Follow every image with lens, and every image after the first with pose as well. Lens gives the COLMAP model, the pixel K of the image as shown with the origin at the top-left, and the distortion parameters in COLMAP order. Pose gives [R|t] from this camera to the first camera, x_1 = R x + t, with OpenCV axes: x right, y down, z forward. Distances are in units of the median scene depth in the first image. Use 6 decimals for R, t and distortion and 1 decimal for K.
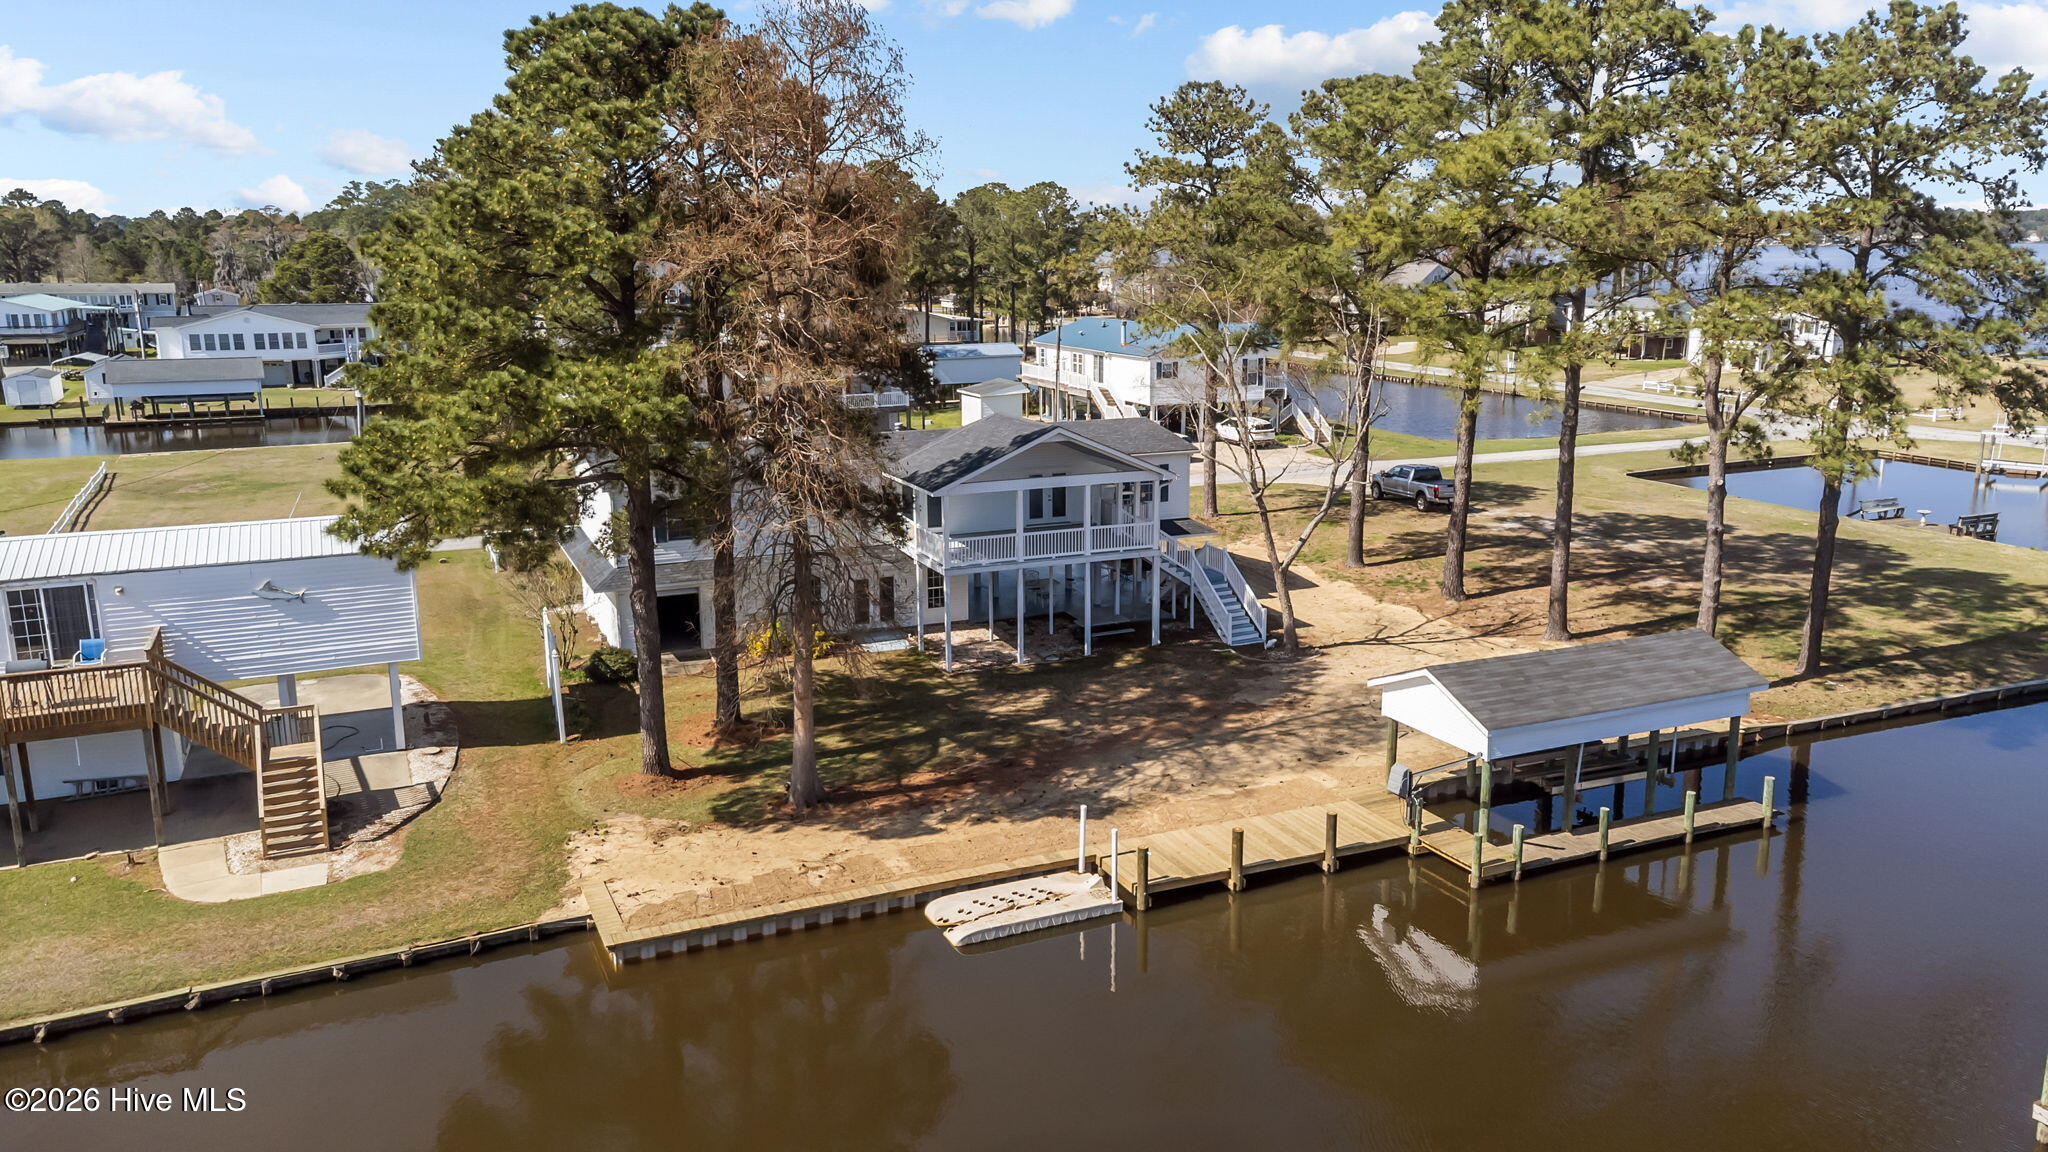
lens RADIAL K [[1513.6, 0, 1024.0], [0, 1513.6, 576.0], [0, 0, 1]] dist [0.003928, 0.065840]
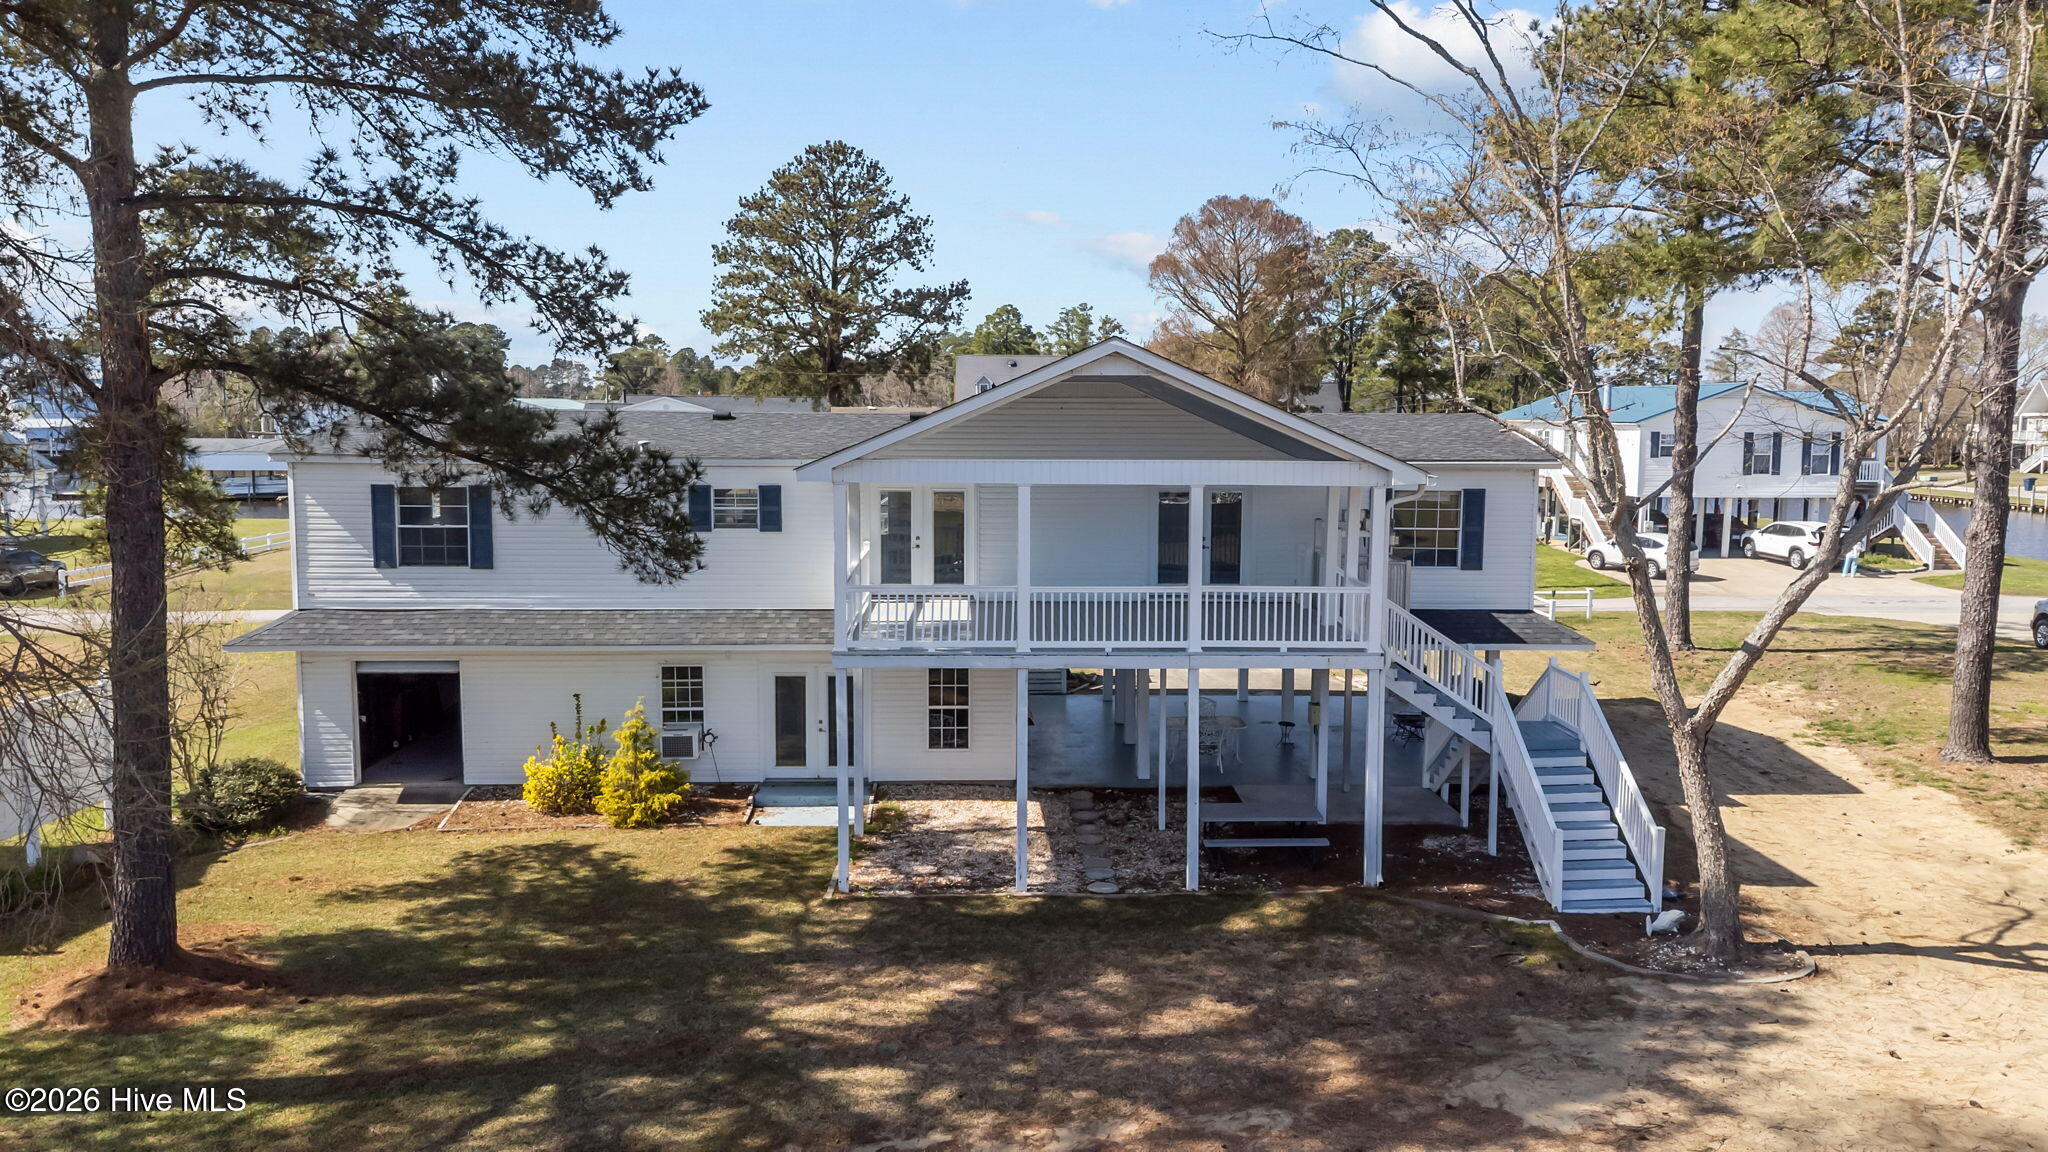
lens RADIAL K [[1513.6, 0, 1024.0], [0, 1513.6, 576.0], [0, 0, 1]] dist [0.003928, 0.065840]
pose [[0.929082, 0.050938, -0.366350, 0.172671], [-0.089811, 0.991898, -0.089851, 0.008178], [0.358805, 0.116381, 0.926129, 0.662328]]
